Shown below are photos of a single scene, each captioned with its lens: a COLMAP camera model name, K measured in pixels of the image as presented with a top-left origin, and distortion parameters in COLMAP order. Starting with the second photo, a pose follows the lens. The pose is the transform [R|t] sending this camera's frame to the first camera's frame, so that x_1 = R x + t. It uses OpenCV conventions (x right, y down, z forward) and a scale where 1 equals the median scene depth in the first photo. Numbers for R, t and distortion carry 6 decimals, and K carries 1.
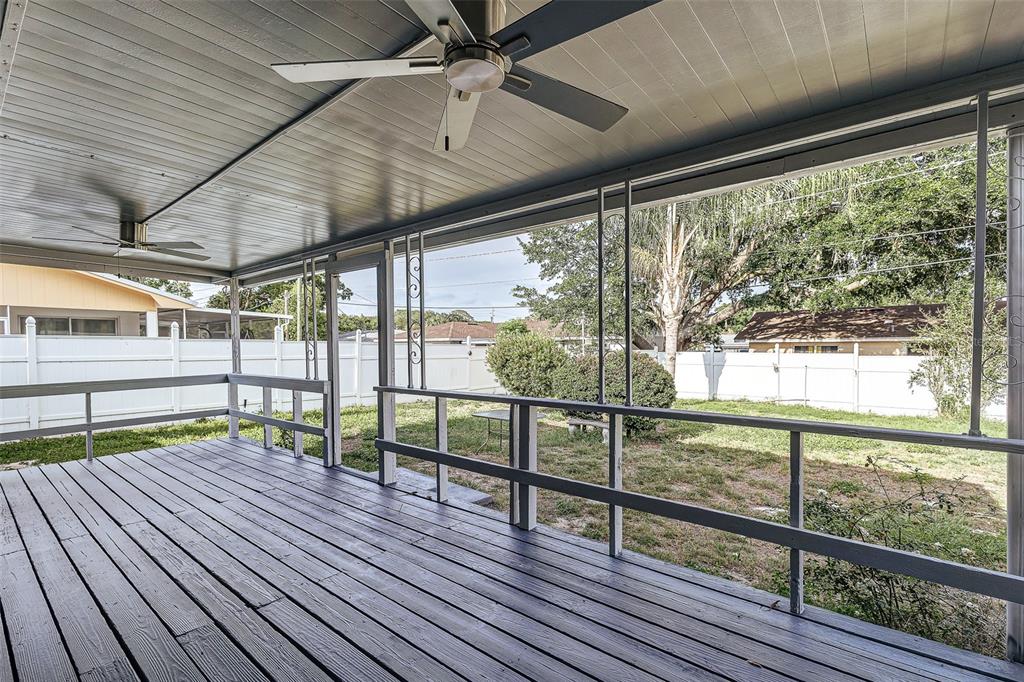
lens RADIAL K [[449.5, 0, 521.8], [0, 449.5, 342.4], [0, 0, 1]] dist [0.021588, -0.002572]
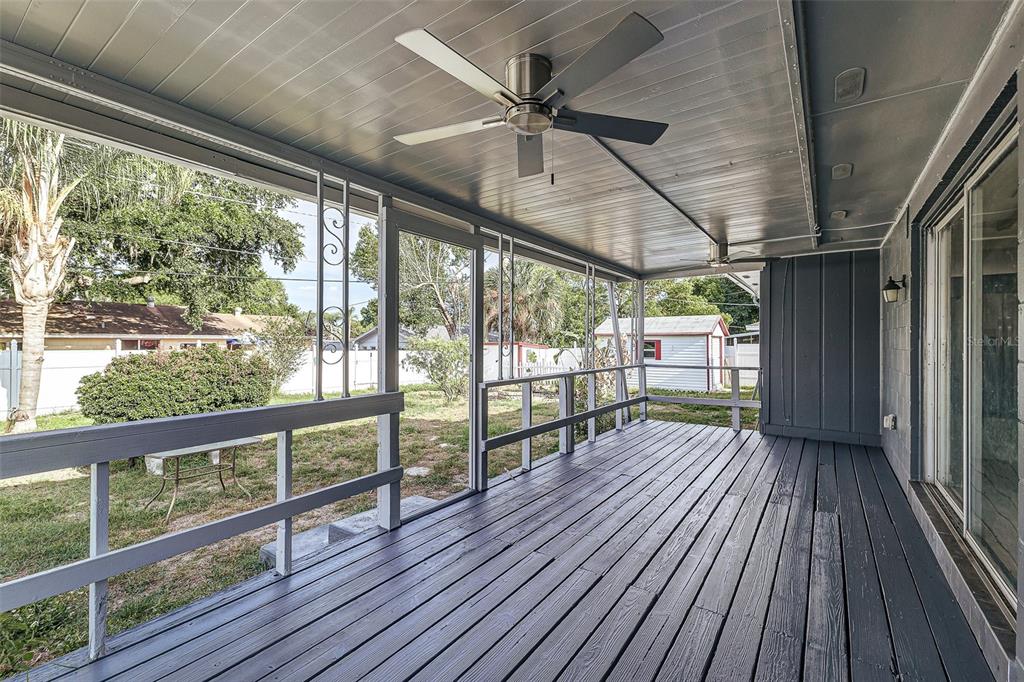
lens RADIAL K [[449.5, 0, 520.5], [0, 449.5, 344.4], [0, 0, 1]] dist [0.021588, -0.002572]
pose [[-0.082188, 0.003393, 0.996611, -0.933025], [-0.011411, 0.999925, -0.004345, 0.019184], [-0.996551, -0.011730, -0.082144, 0.769319]]
